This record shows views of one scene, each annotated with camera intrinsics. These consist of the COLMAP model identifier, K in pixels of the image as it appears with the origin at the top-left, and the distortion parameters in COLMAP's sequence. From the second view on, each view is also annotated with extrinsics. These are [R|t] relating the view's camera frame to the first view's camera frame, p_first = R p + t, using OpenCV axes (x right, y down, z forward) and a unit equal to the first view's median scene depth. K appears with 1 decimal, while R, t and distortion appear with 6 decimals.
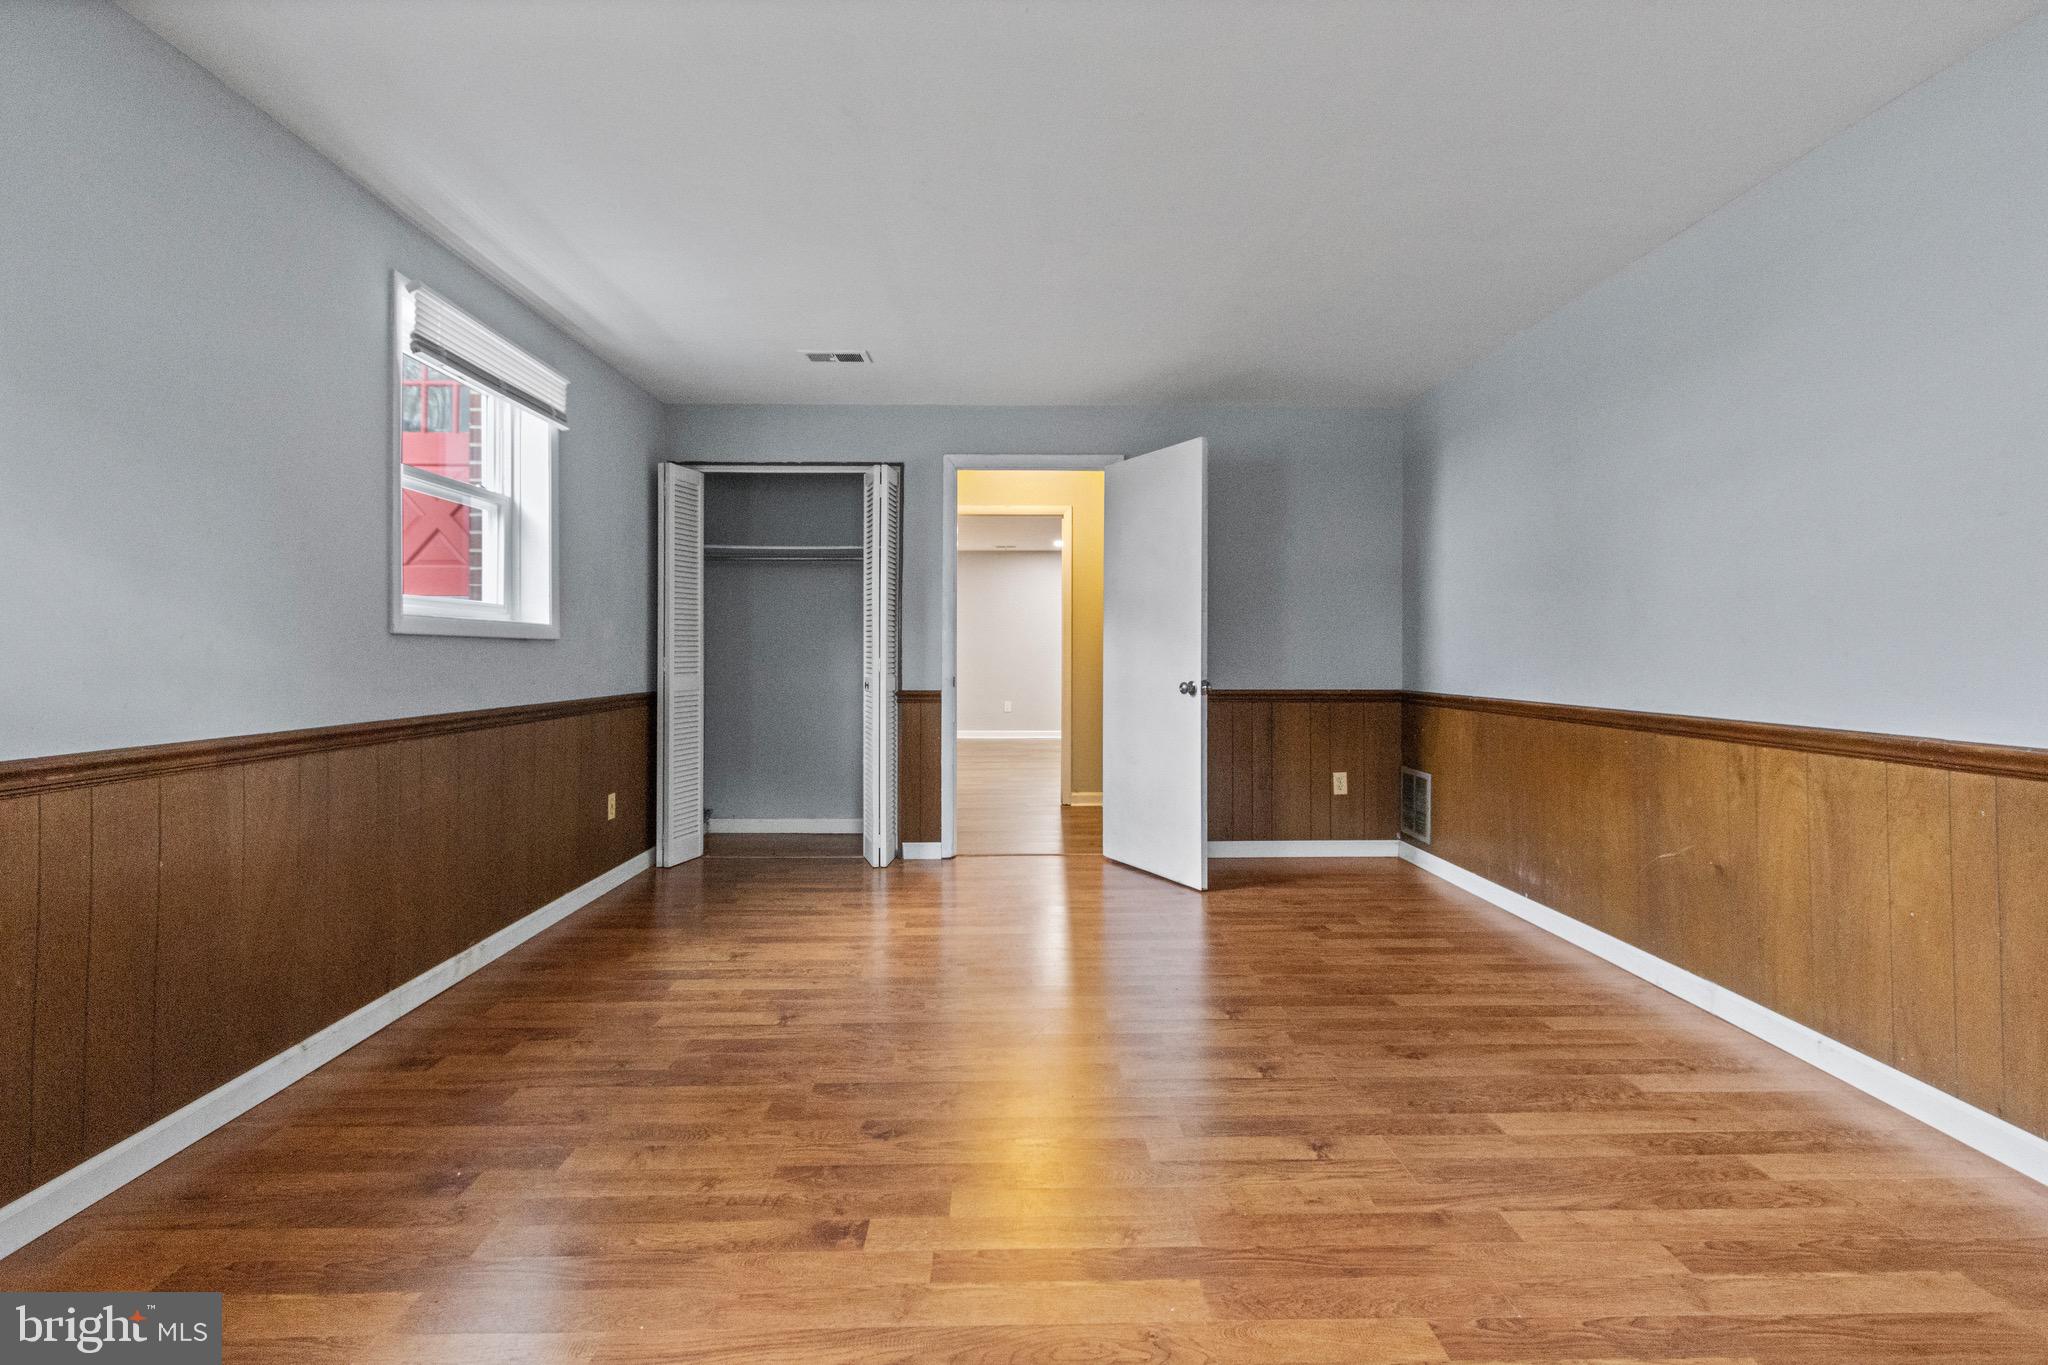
lens RADIAL K [[958.2, 0, 1025.6], [0, 958.2, 663.6], [0, 0, 1]] dist [0.002467, 0.000443]
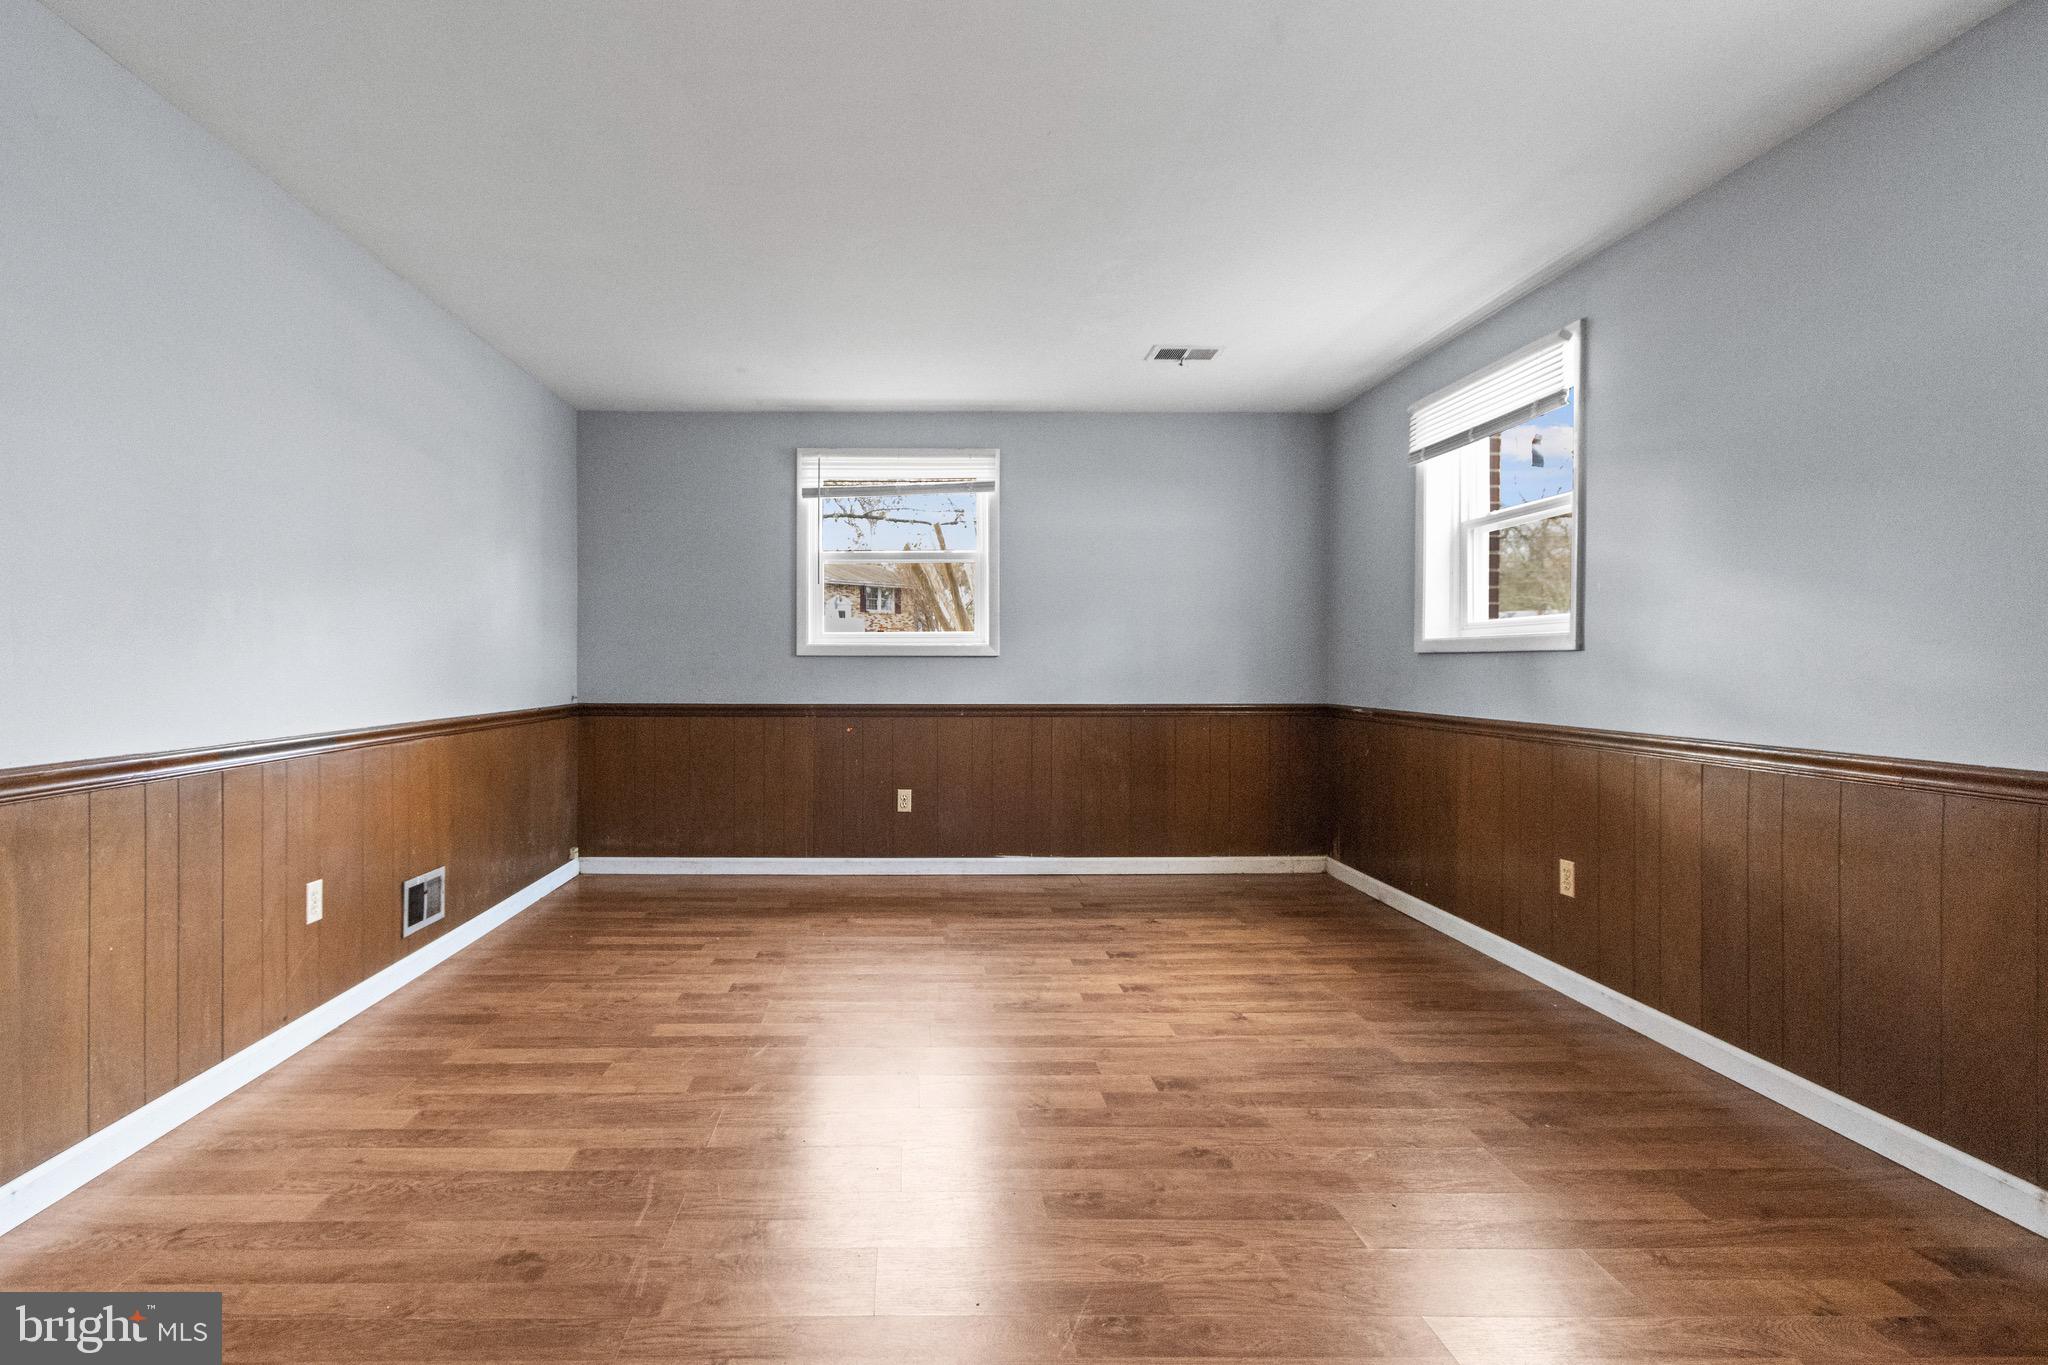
lens RADIAL K [[958.2, 0, 1025.6], [0, 958.2, 663.6], [0, 0, 1]] dist [0.002467, 0.000443]
pose [[-0.995577, -0.001585, -0.093939, 0.137273], [-0.002476, 0.999953, 0.009364, -0.027286], [0.093920, 0.009555, -0.995534, 2.113744]]
